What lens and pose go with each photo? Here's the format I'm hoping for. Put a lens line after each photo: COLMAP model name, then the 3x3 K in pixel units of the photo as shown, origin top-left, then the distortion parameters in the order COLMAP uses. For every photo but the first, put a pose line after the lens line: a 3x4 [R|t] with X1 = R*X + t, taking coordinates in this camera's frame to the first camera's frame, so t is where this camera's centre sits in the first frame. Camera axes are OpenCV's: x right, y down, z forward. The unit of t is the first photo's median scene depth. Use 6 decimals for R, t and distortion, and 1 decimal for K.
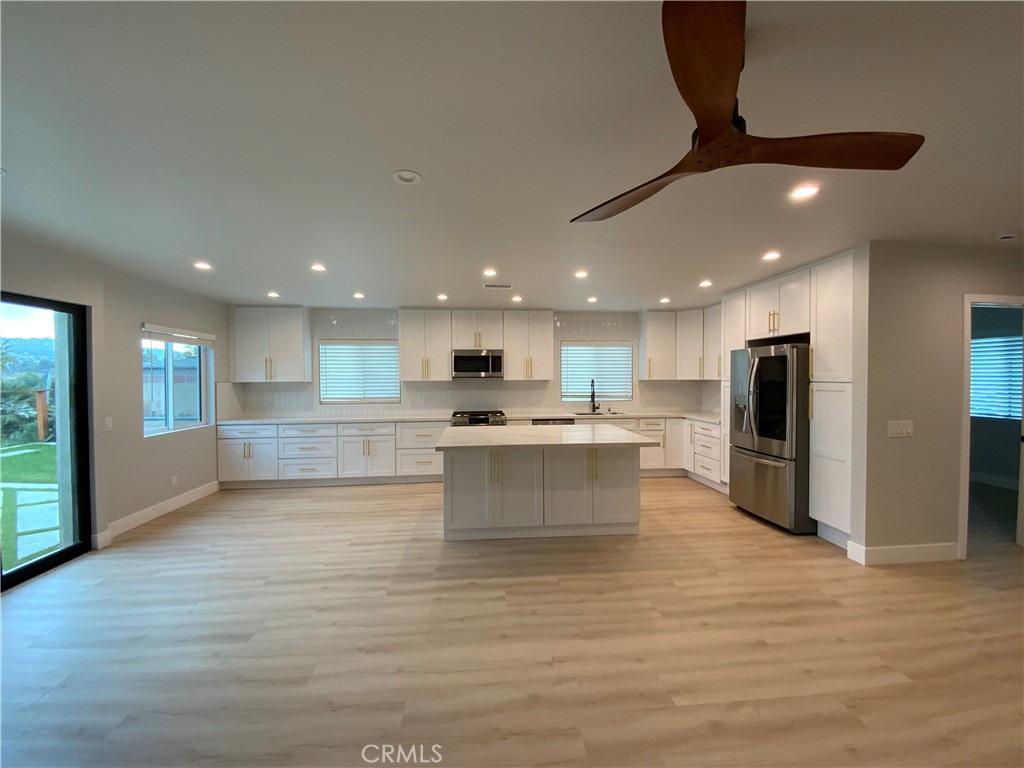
lens RADIAL K [[415.5, 0, 512.2], [0, 415.5, 383.1], [0, 0, 1]] dist [0.025441, -0.021203]
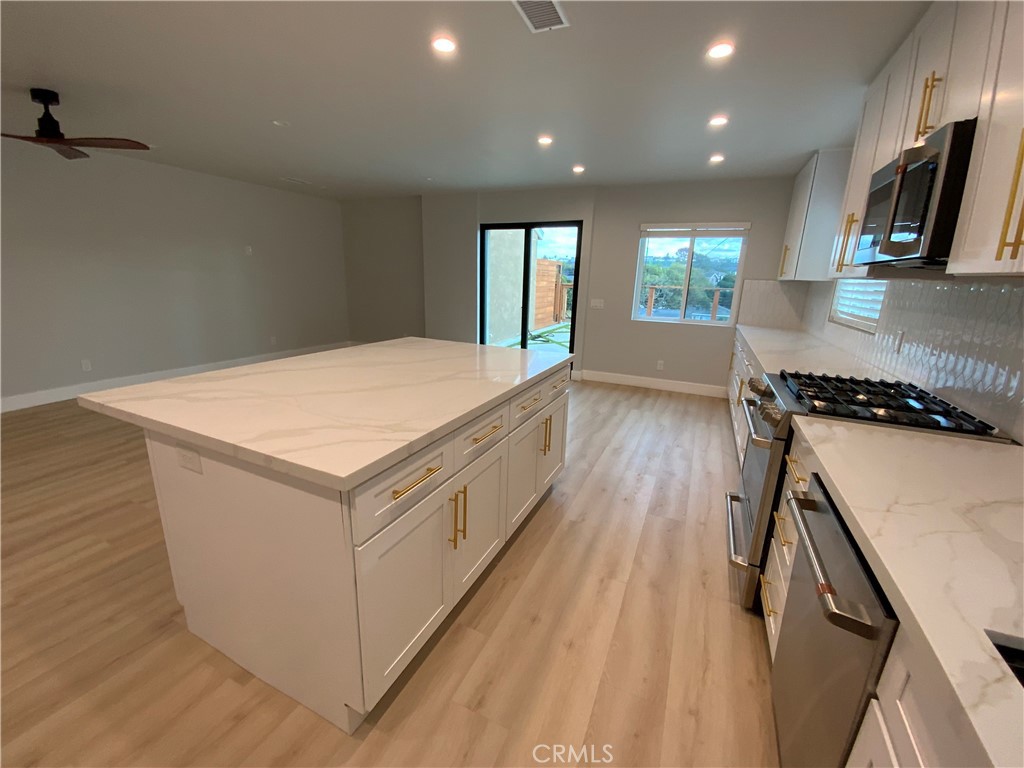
lens RADIAL K [[413.5, 0, 507.8], [0, 413.5, 382.2], [0, 0, 1]] dist [0.013311, -0.016619]
pose [[-0.511701, 0.202222, -0.835026, 0.409564], [-0.042386, 0.964780, 0.259619, 0.002499], [0.858117, 0.168241, -0.485108, 1.343188]]
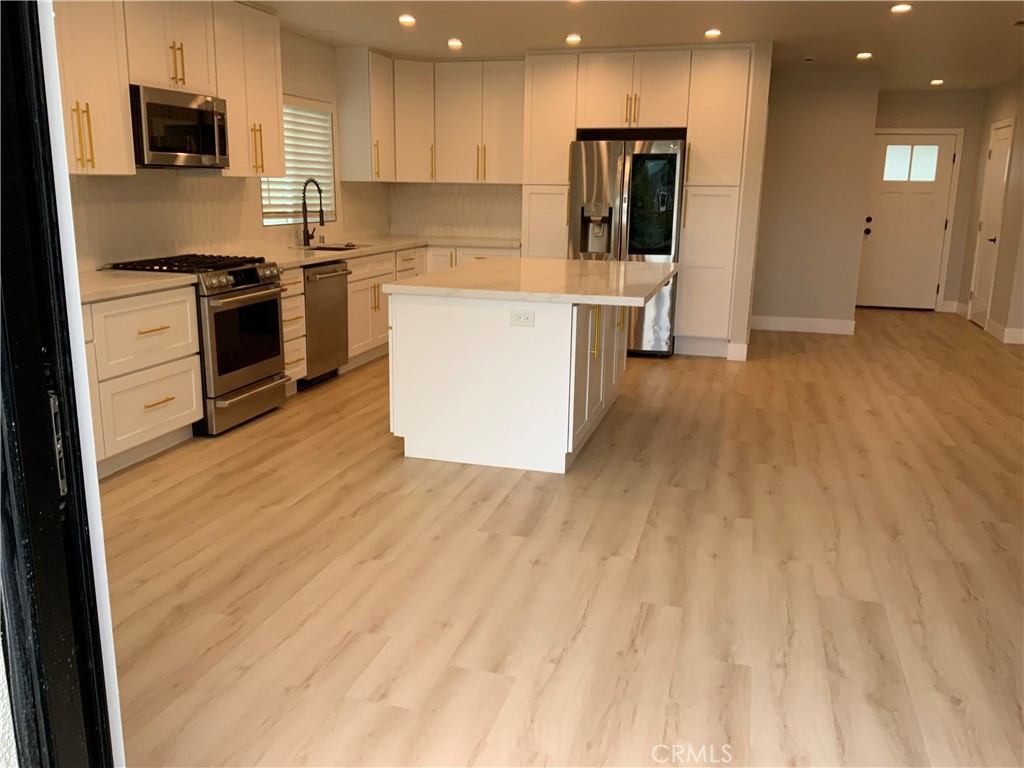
lens RADIAL K [[842.6, 0, 512.7], [0, 842.6, 390.7], [0, 0, 1]] dist [0.088450, -0.183349]
pose [[0.358990, -0.209272, 0.909578, -1.066235], [-0.000983, 0.974454, 0.224587, 0.015905], [-0.933341, -0.081519, 0.349613, 0.610443]]
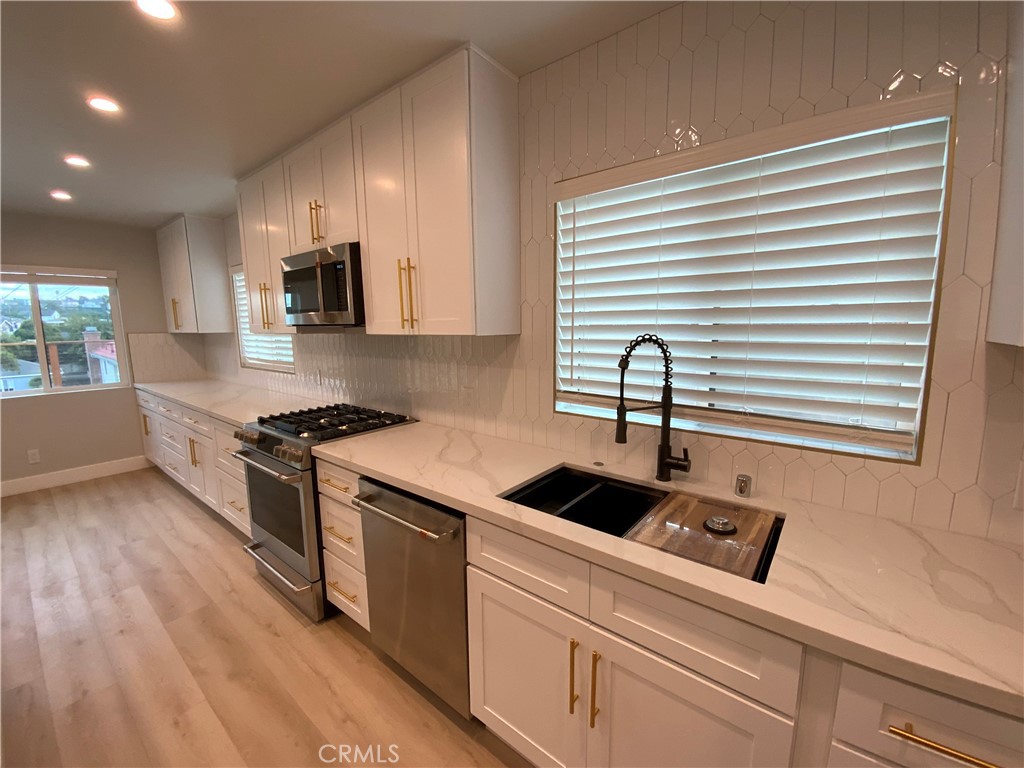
lens RADIAL K [[415.5, 0, 512.2], [0, 415.5, 383.1], [0, 0, 1]] dist [0.025441, -0.021203]
pose [[0.717196, 0.092388, -0.690720, 0.454589], [-0.005080, 0.991840, 0.127389, -0.016169], [0.696853, -0.087854, 0.711813, 1.218167]]
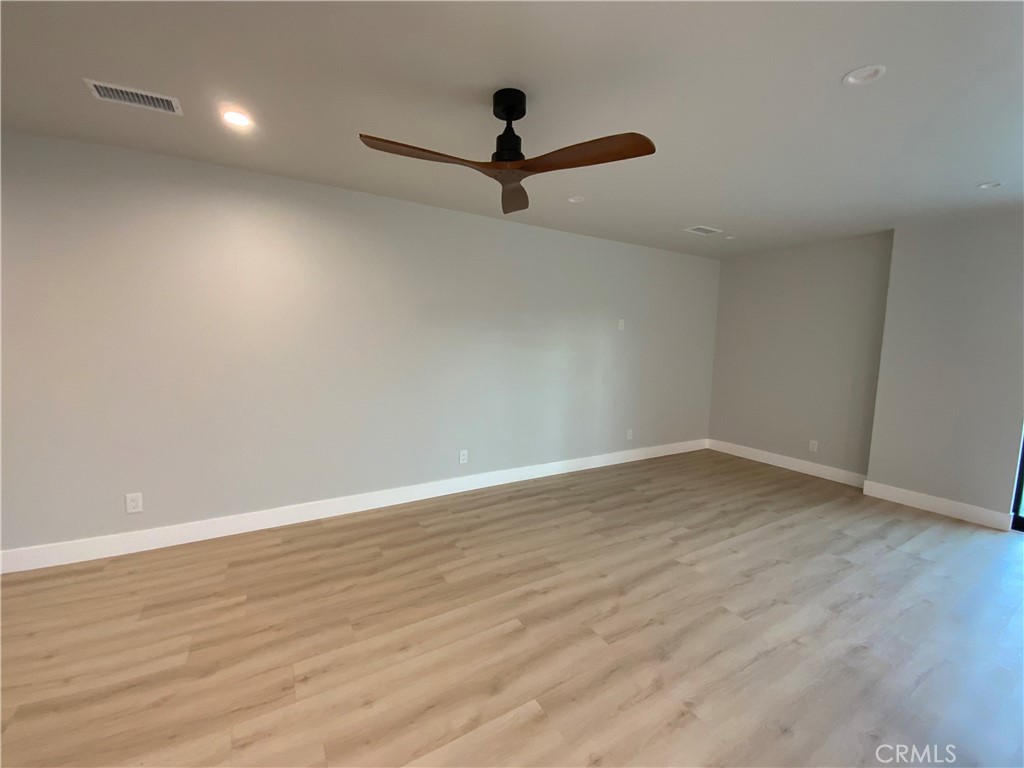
lens RADIAL K [[415.5, 0, 512.2], [0, 415.5, 383.1], [0, 0, 1]] dist [0.025441, -0.021203]
pose [[-0.907672, 0.032303, -0.418436, 0.352004], [-0.021097, 0.992261, 0.122366, -0.000866], [0.419150, 0.119896, -0.899966, 0.760599]]
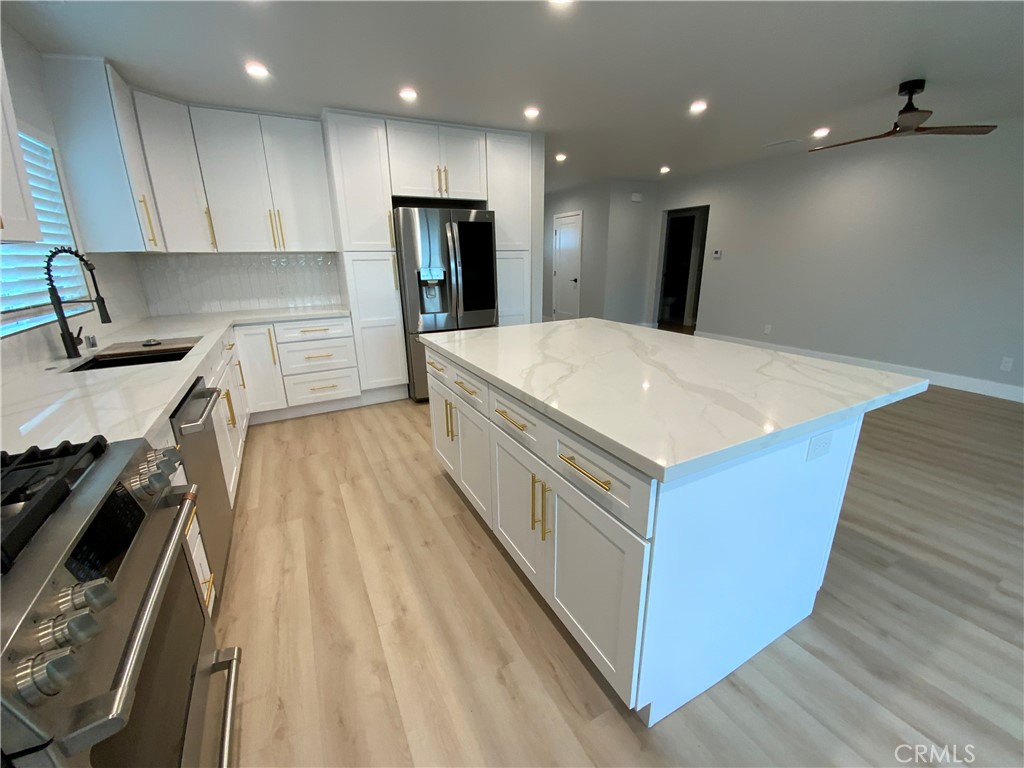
lens RADIAL K [[415.5, 0, 512.2], [0, 415.5, 383.1], [0, 0, 1]] dist [0.025441, -0.021203]
pose [[-0.386810, -0.257169, 0.885574, -0.328957], [0.031664, 0.956056, 0.291468, 0.012443], [-0.921615, 0.140784, -0.361669, 1.264167]]
